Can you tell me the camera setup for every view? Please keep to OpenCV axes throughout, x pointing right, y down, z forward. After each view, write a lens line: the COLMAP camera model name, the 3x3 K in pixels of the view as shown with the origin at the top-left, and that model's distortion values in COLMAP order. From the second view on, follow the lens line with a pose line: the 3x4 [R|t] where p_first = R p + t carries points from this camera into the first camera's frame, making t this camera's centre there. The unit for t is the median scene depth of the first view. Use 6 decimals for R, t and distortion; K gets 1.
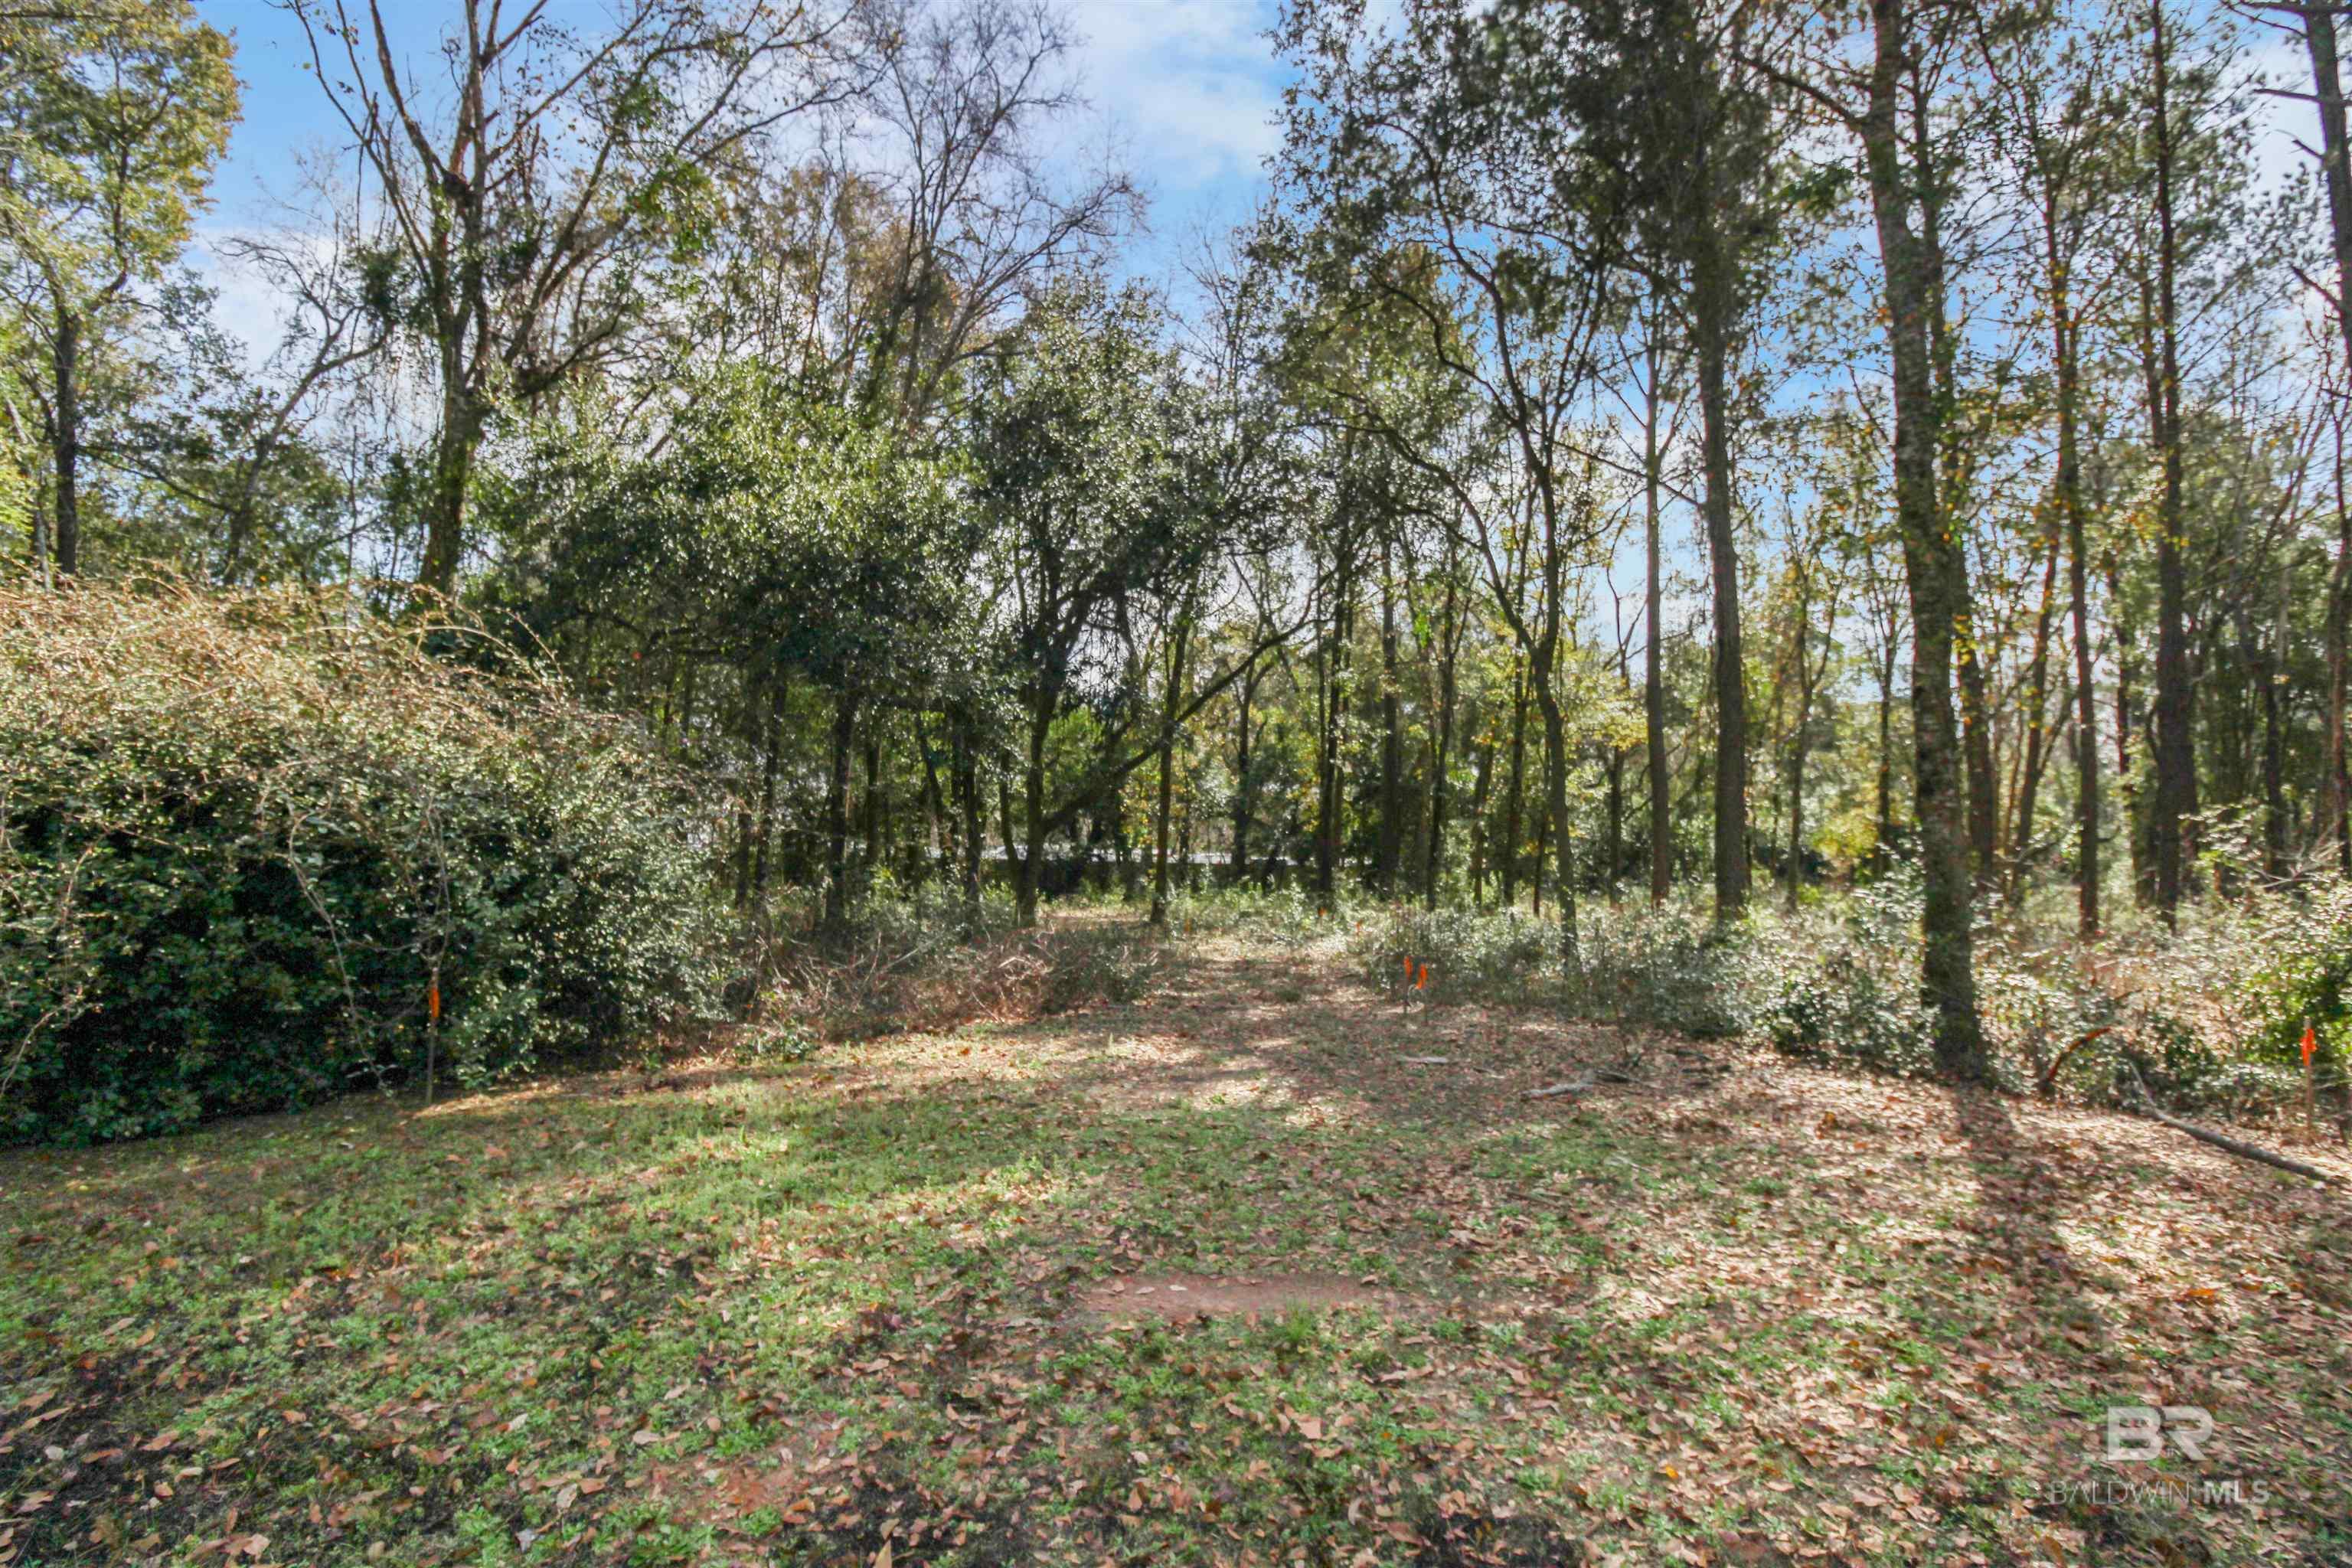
lens RADIAL K [[1107.4, 0, 1181.5], [0, 1107.4, 779.2], [0, 0, 1]] dist [0.002564, -0.012377]
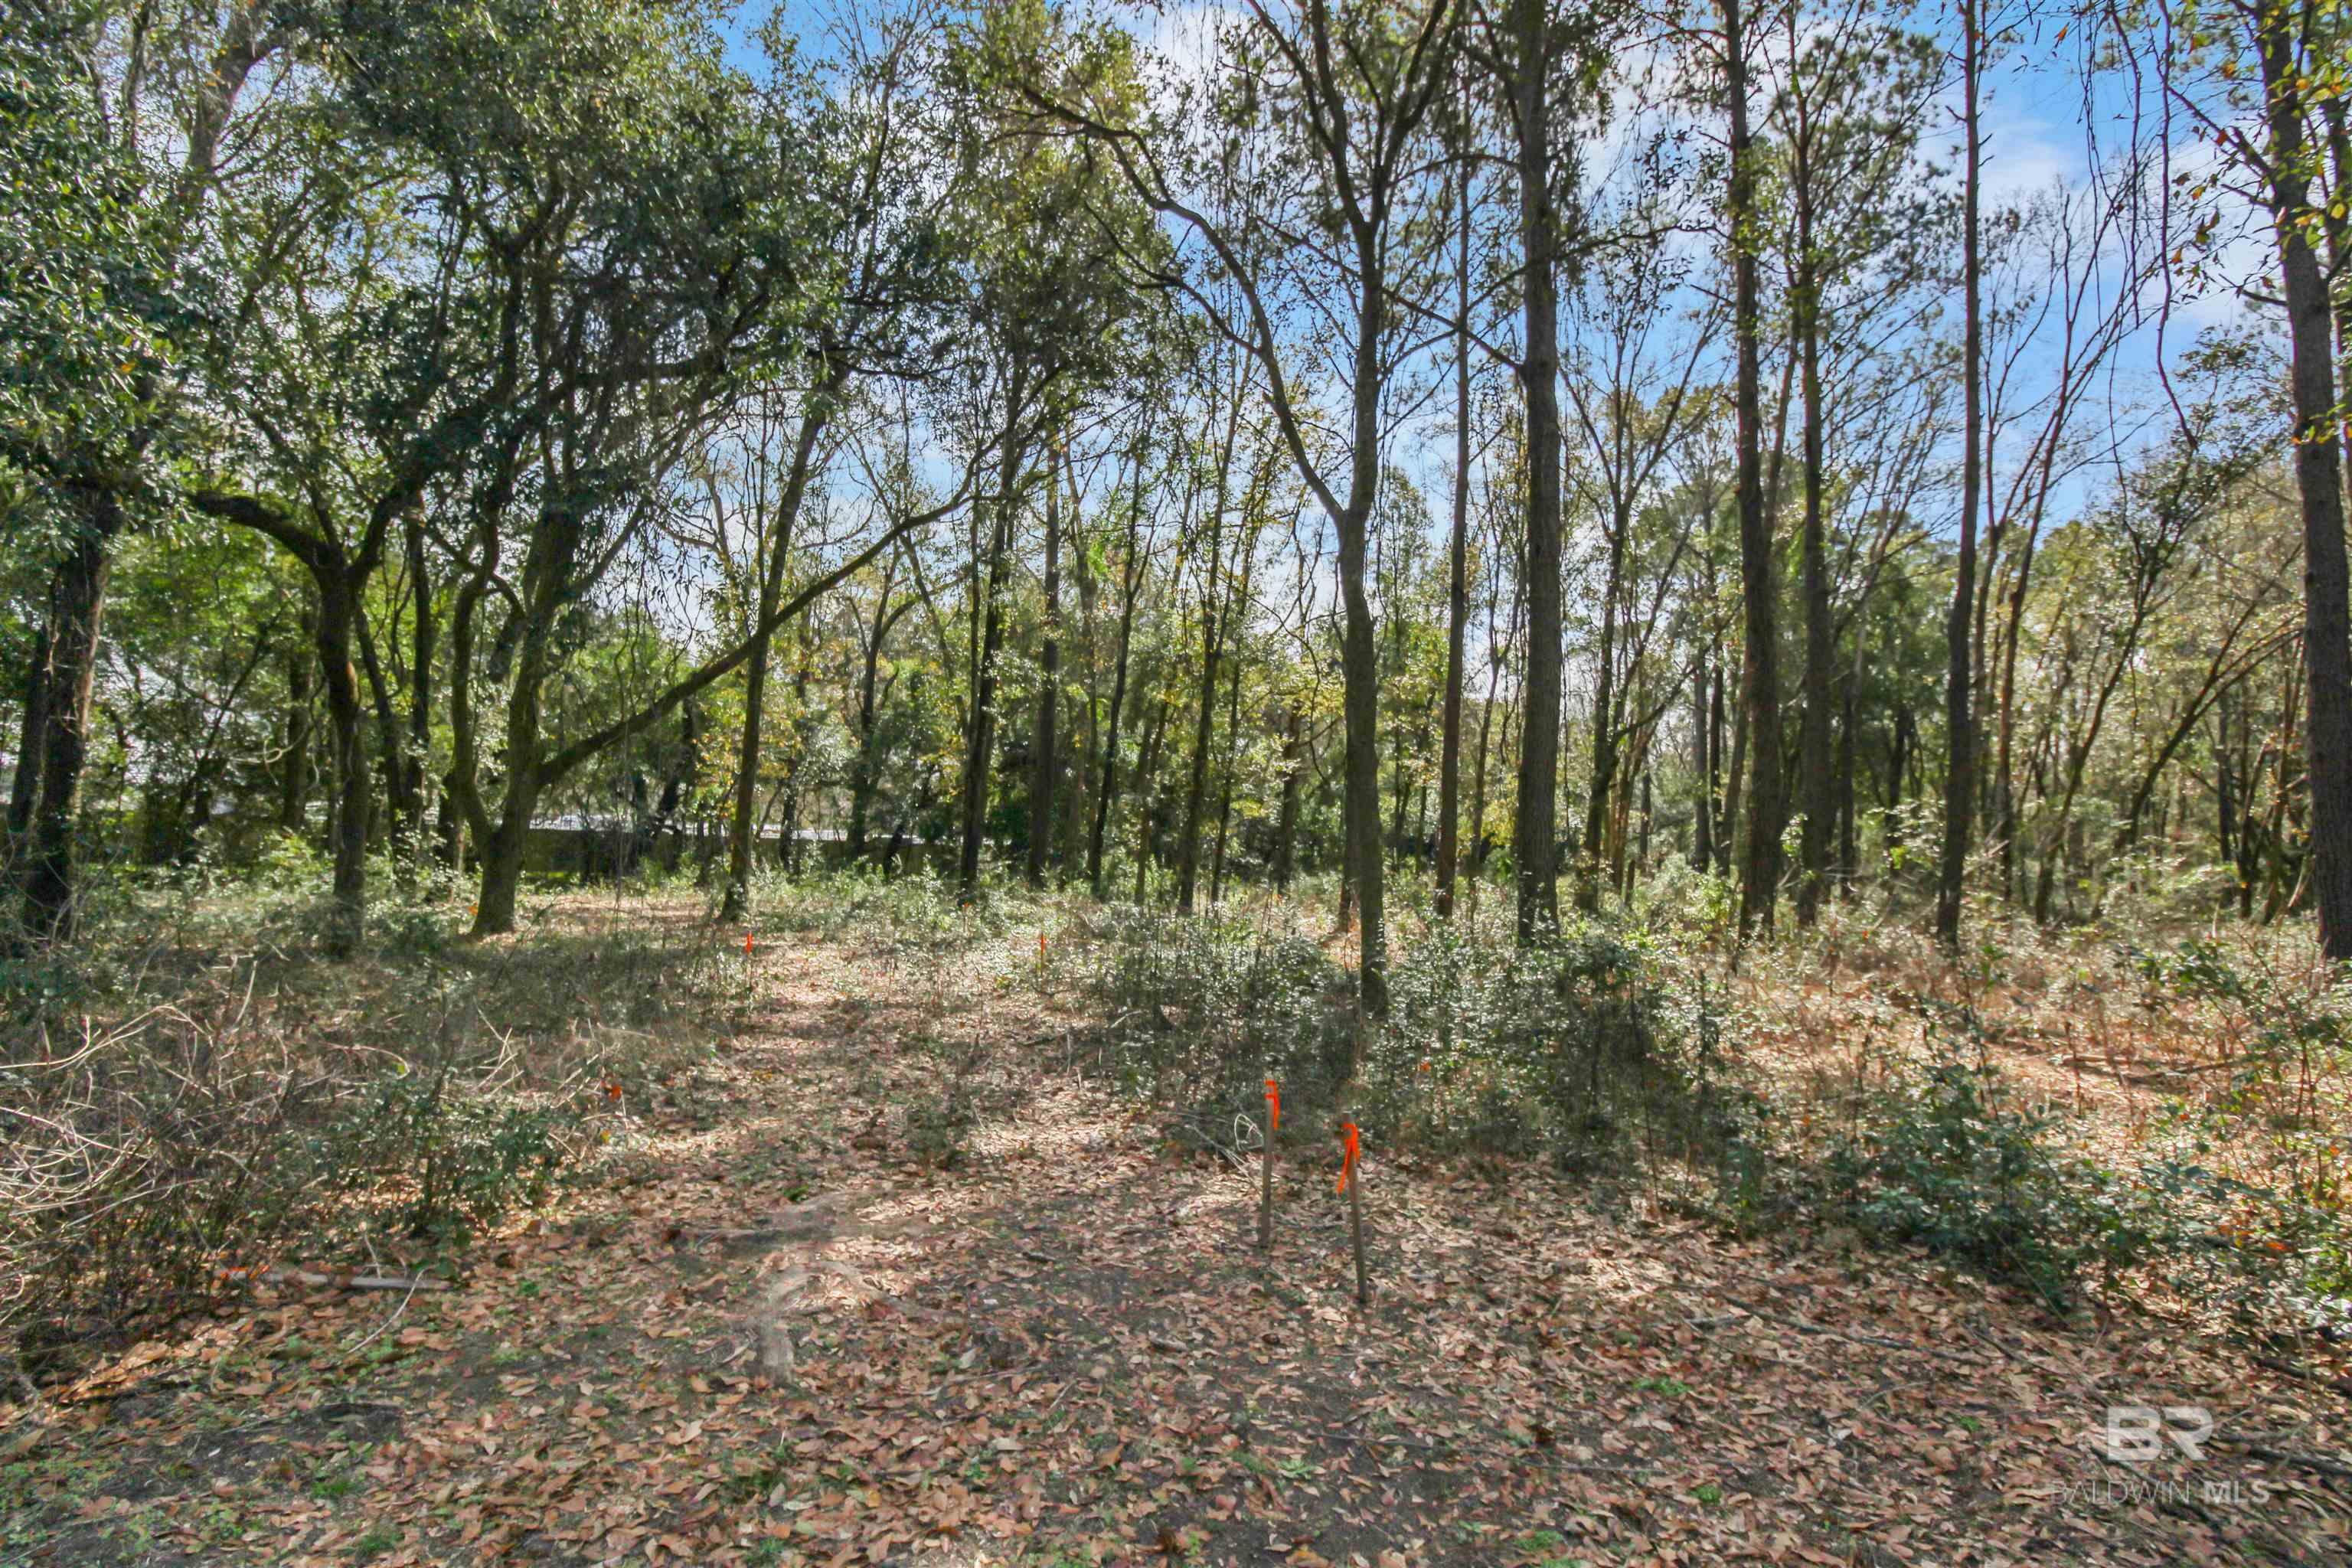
lens RADIAL K [[1107.4, 0, 1181.5], [0, 1107.4, 779.2], [0, 0, 1]] dist [0.002564, -0.012377]
pose [[0.944490, 0.037861, 0.326351, 0.012407], [-0.043192, 0.999025, 0.009102, 0.015277], [-0.325688, -0.022692, 0.945205, 0.178553]]
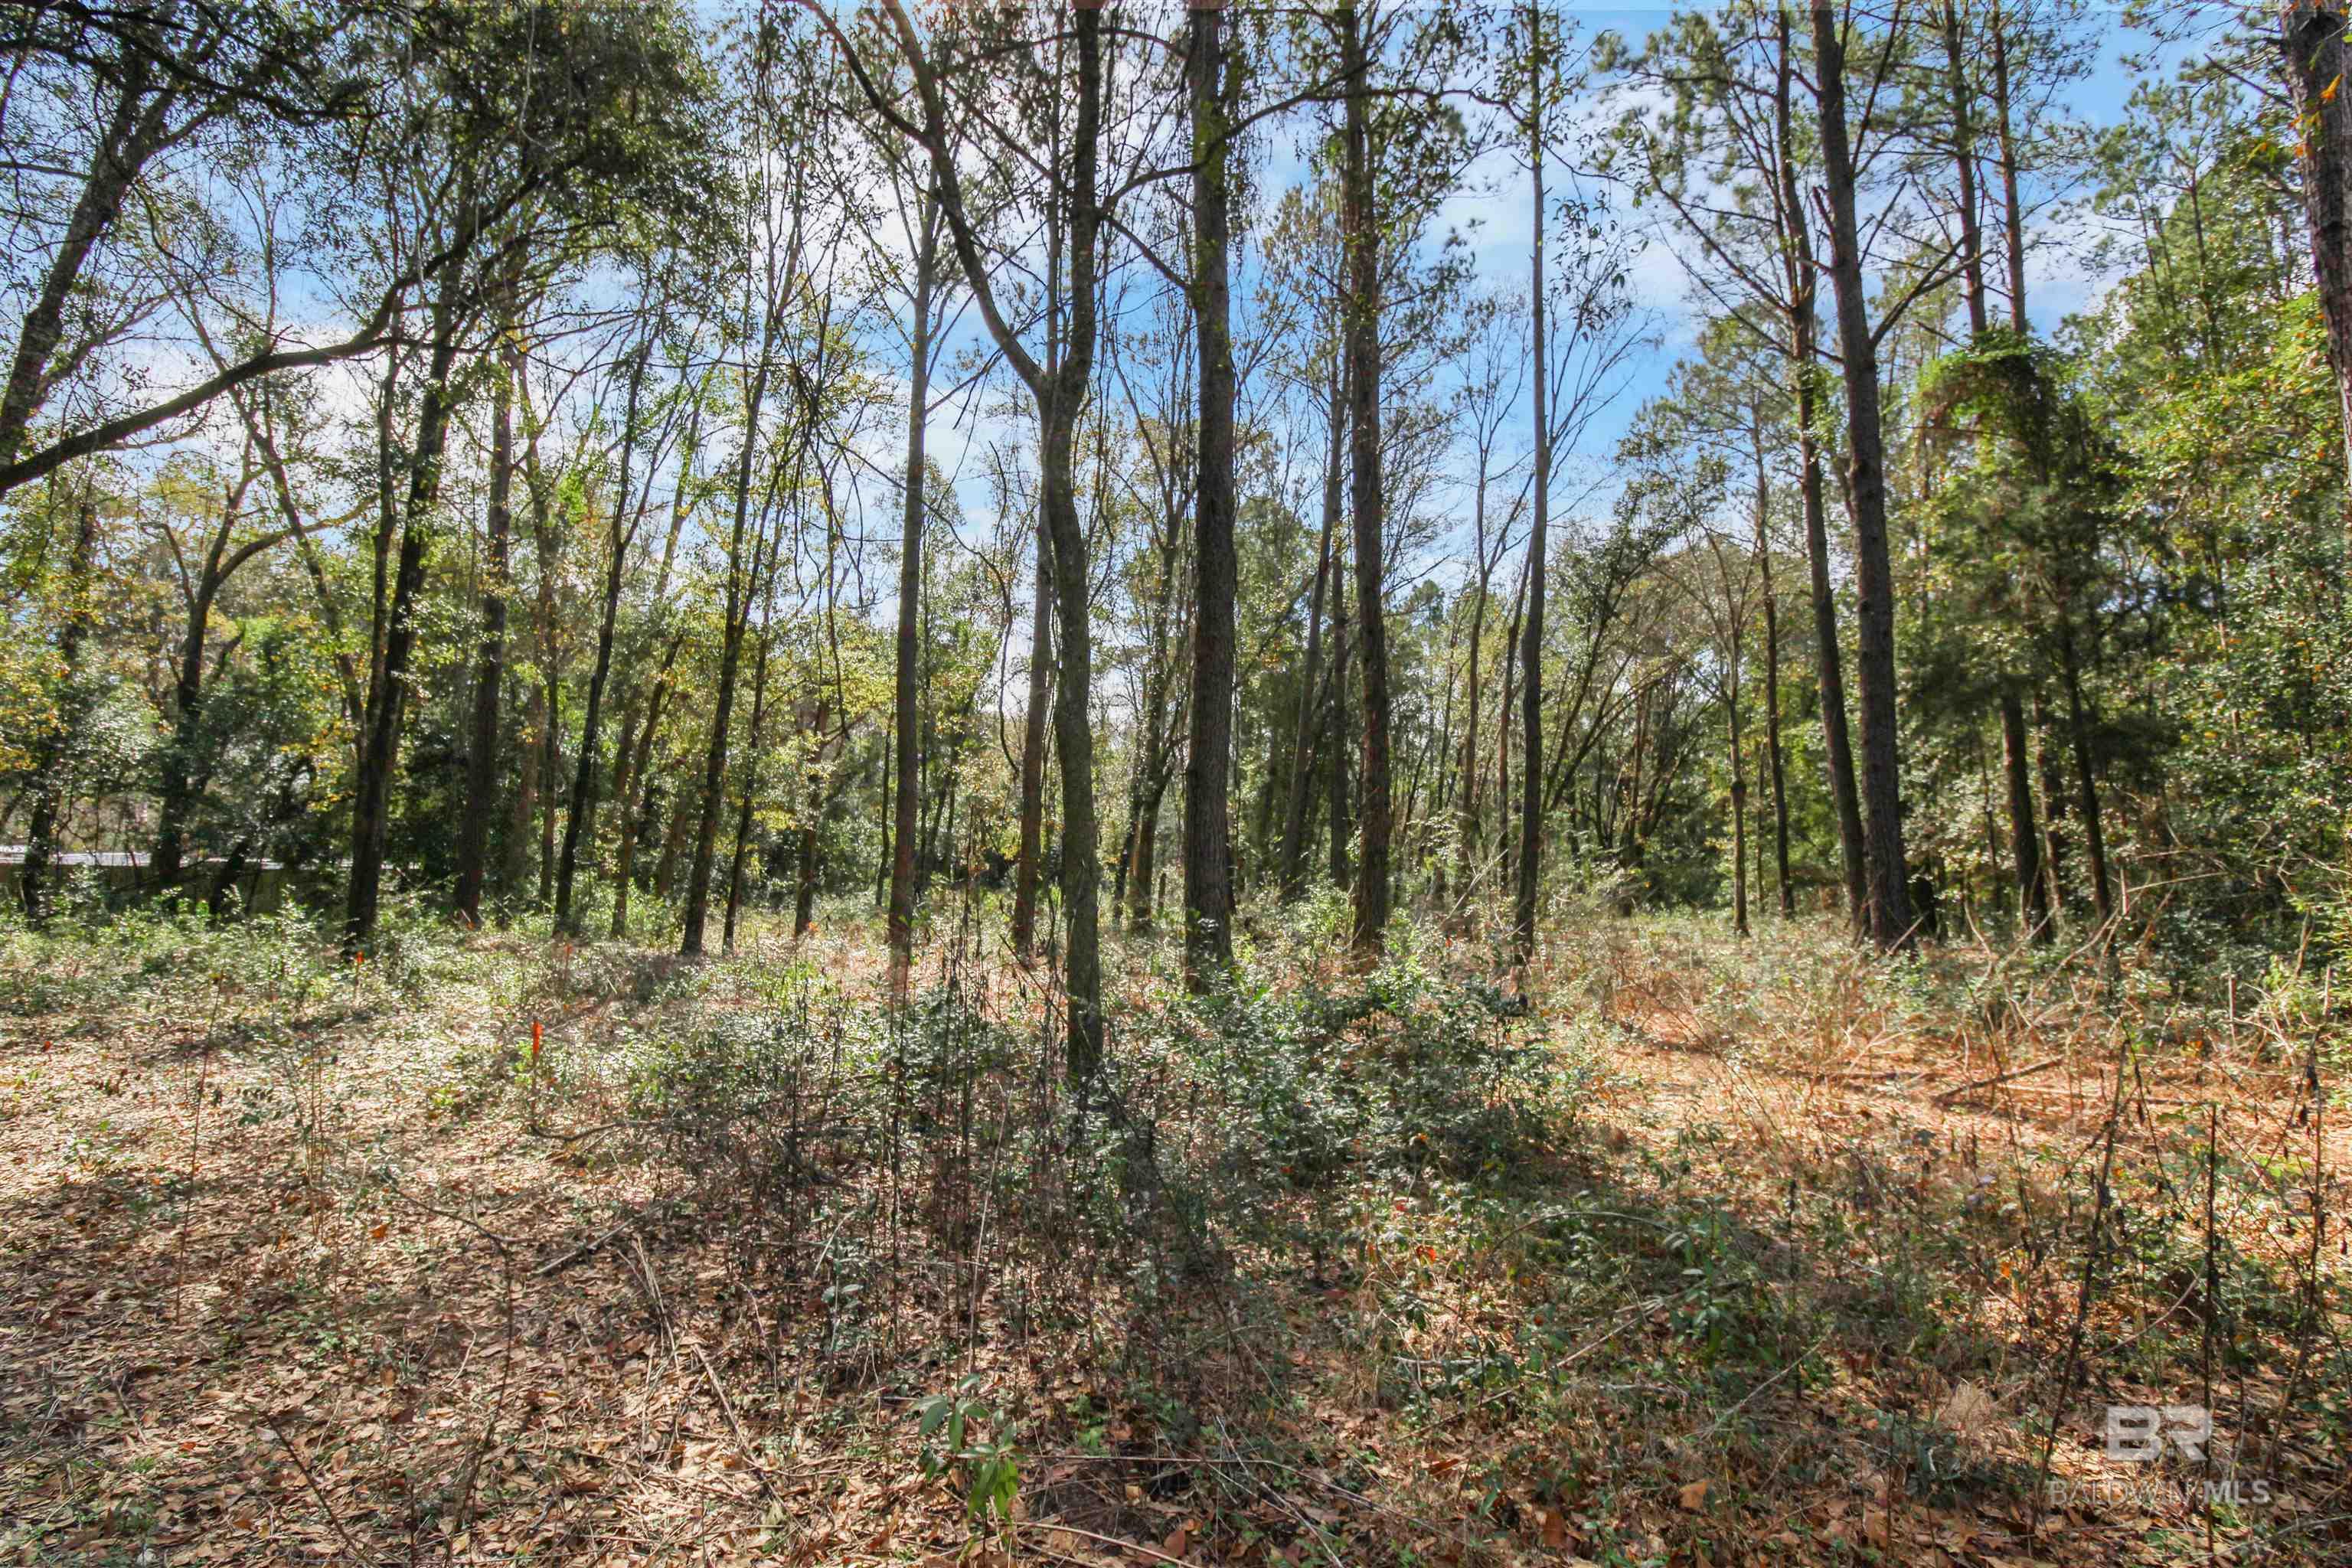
lens RADIAL K [[1107.4, 0, 1181.5], [0, 1107.4, 779.2], [0, 0, 1]] dist [0.002564, -0.012377]
pose [[0.704037, 0.060094, 0.707616, 0.021904], [-0.055009, 0.998034, -0.030026, 0.023320], [-0.708029, -0.017786, 0.705959, 0.275498]]
